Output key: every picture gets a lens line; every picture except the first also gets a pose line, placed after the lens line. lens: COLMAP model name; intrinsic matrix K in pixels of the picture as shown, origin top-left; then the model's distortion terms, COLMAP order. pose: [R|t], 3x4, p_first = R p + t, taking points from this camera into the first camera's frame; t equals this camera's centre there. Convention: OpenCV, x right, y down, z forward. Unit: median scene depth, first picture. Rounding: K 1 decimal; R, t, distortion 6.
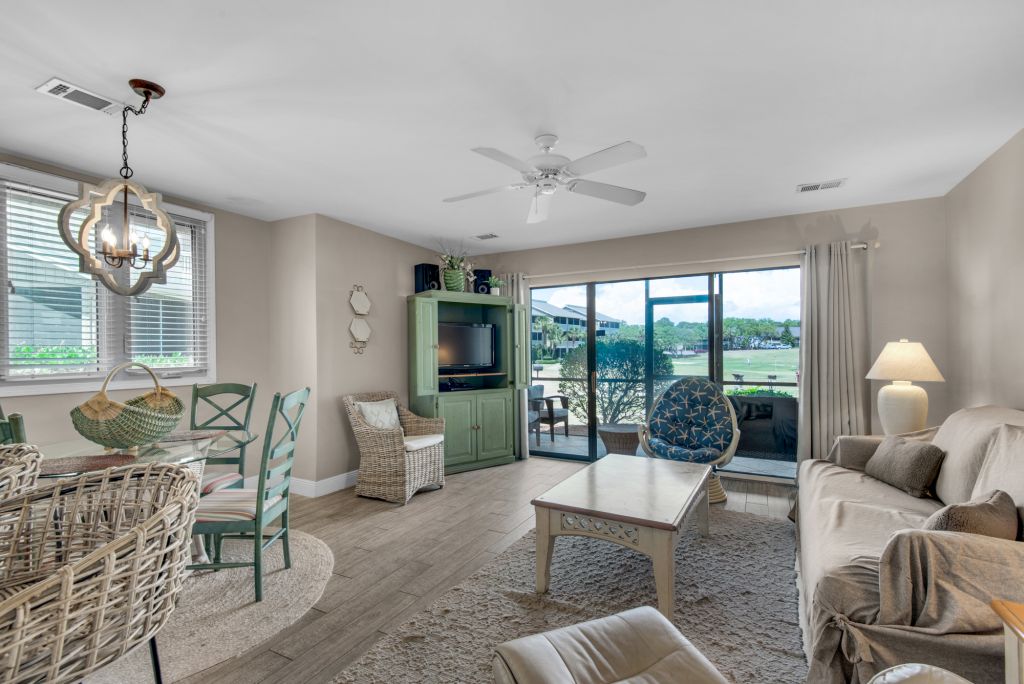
lens RADIAL K [[464.6, 0, 512.0], [0, 464.6, 342.0], [0, 0, 1]] dist [0.041436, -0.023409]
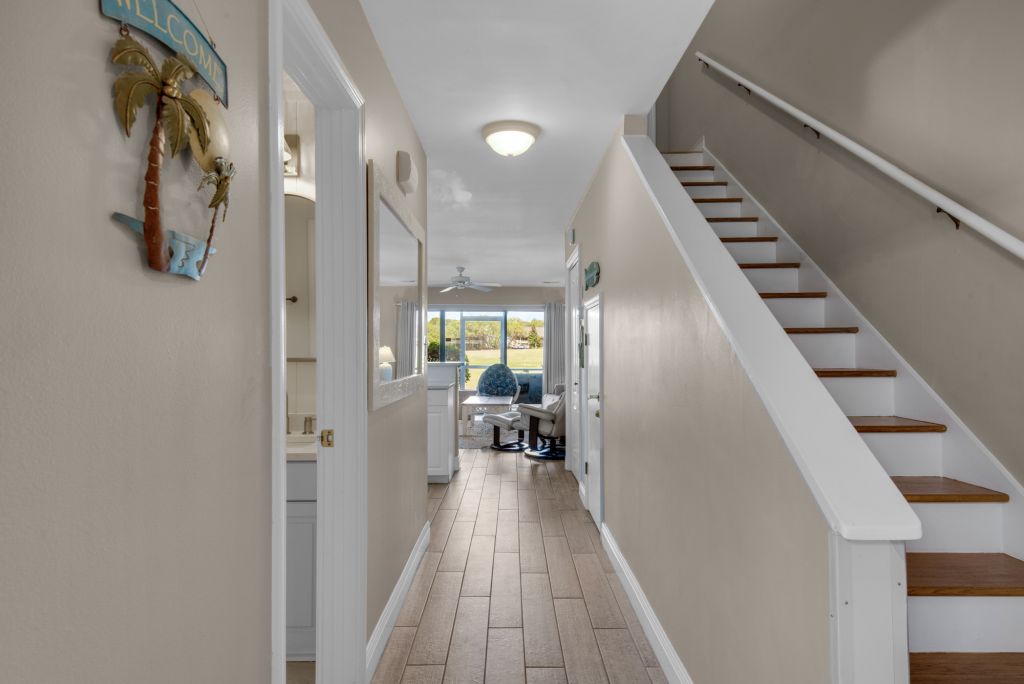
lens RADIAL K [[650.3, 0, 508.0], [0, 650.3, 351.3], [0, 0, 1]] dist [0.011992, 0.000373]
pose [[0.880237, 0.002015, 0.474531, -0.784398], [-0.011462, 0.999789, 0.017017, -0.021139], [-0.474397, -0.020418, 0.880074, -1.282054]]
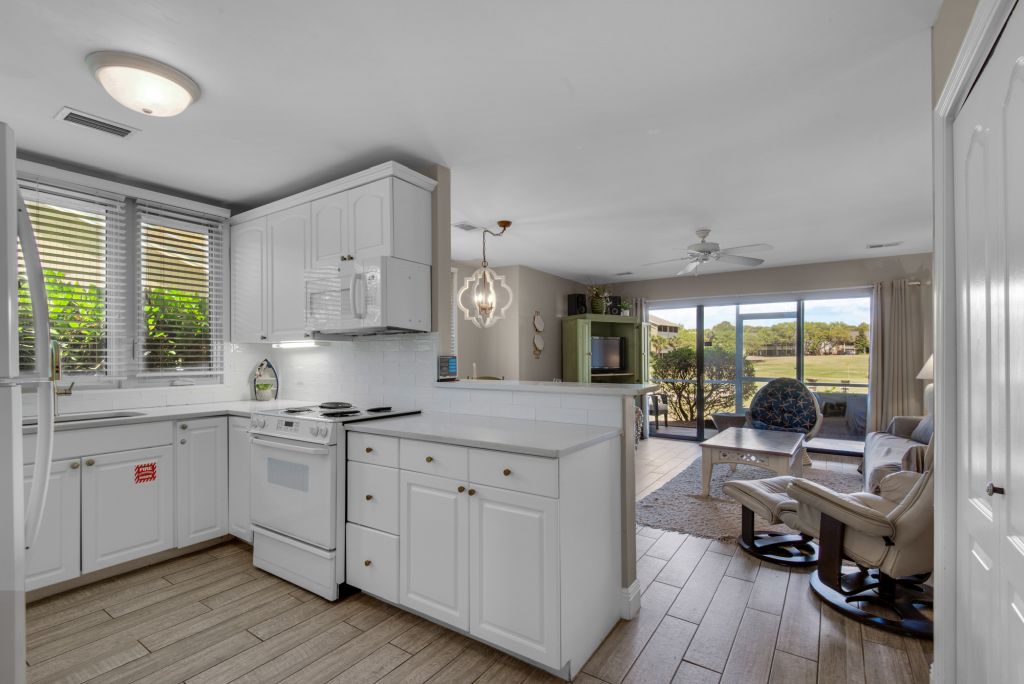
lens RADIAL K [[473.9, 0, 510.3], [0, 473.9, 351.7], [0, 0, 1]] dist [0.037047, -0.026378]
pose [[0.994696, 0.003954, -0.102785, -0.232303], [-0.002689, 0.999919, 0.012442, -0.013117], [0.102826, -0.012100, 0.994626, -0.408243]]
